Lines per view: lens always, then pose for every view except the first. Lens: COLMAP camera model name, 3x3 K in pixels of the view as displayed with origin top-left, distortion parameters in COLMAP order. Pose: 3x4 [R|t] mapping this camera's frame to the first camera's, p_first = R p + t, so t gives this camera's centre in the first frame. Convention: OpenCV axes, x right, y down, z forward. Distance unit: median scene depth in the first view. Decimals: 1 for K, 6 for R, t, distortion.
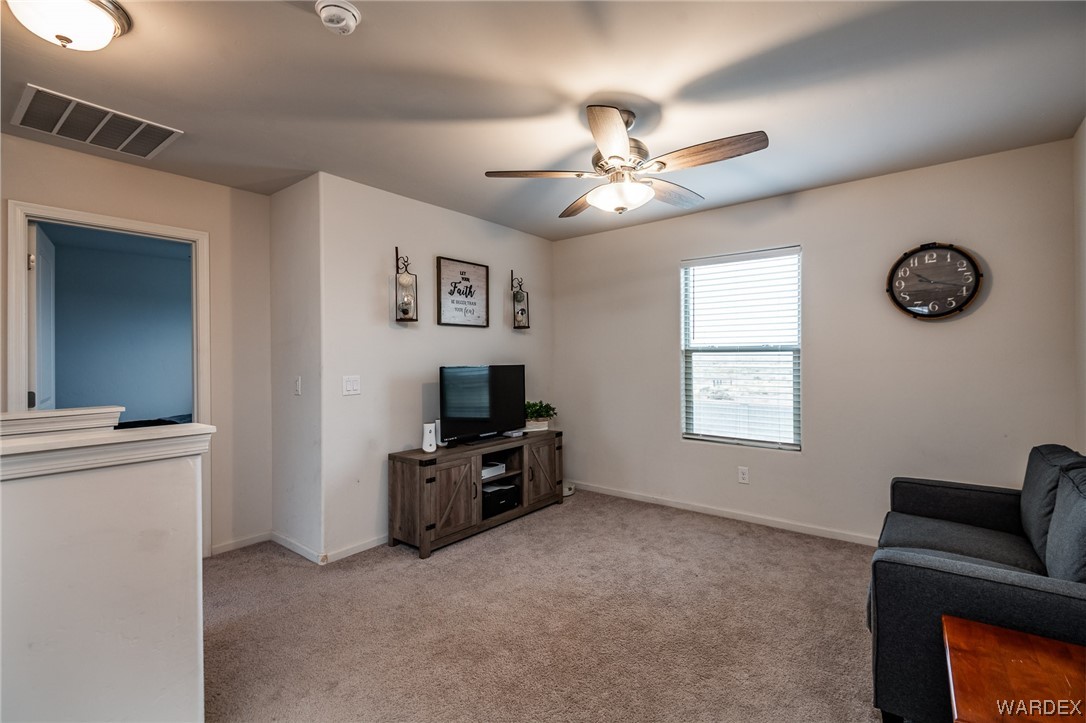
lens RADIAL K [[497.4, 0, 546.9], [0, 497.4, 353.5], [0, 0, 1]] dist [0.027728, -0.023287]
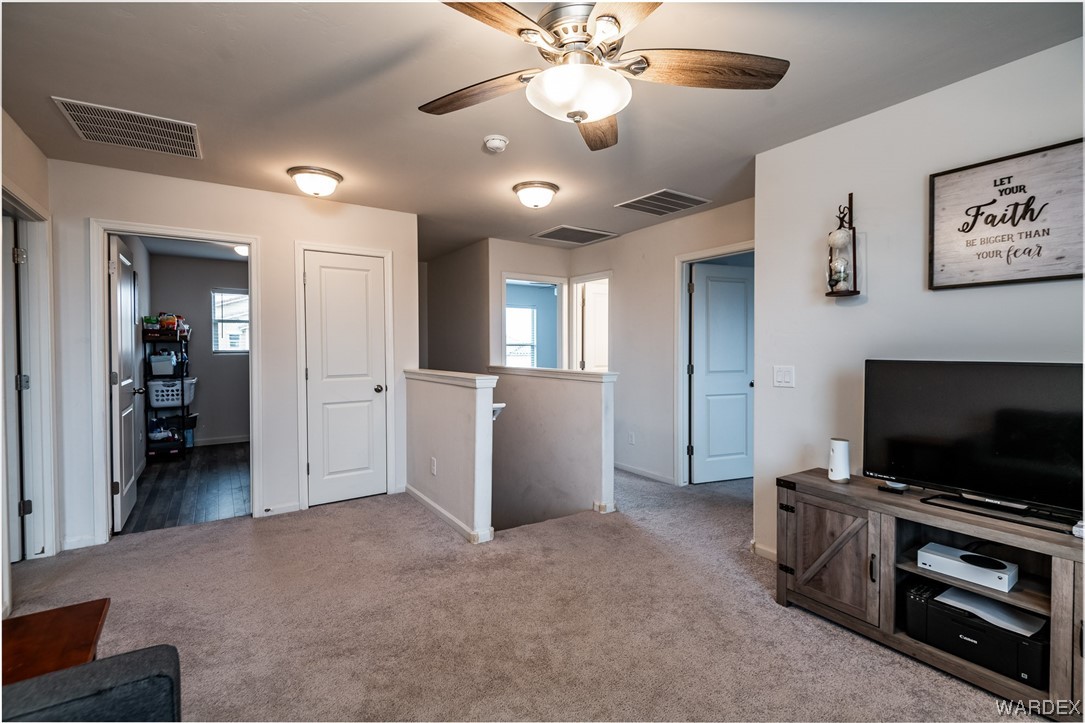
lens RADIAL K [[496.9, 0, 546.4], [0, 496.9, 353.5], [0, 0, 1]] dist [0.027728, -0.023287]
pose [[-0.330306, 0.022717, -0.943601, 0.544434], [0.015368, 0.999707, 0.018689, -0.000346], [0.943749, -0.008329, -0.330558, 0.825891]]
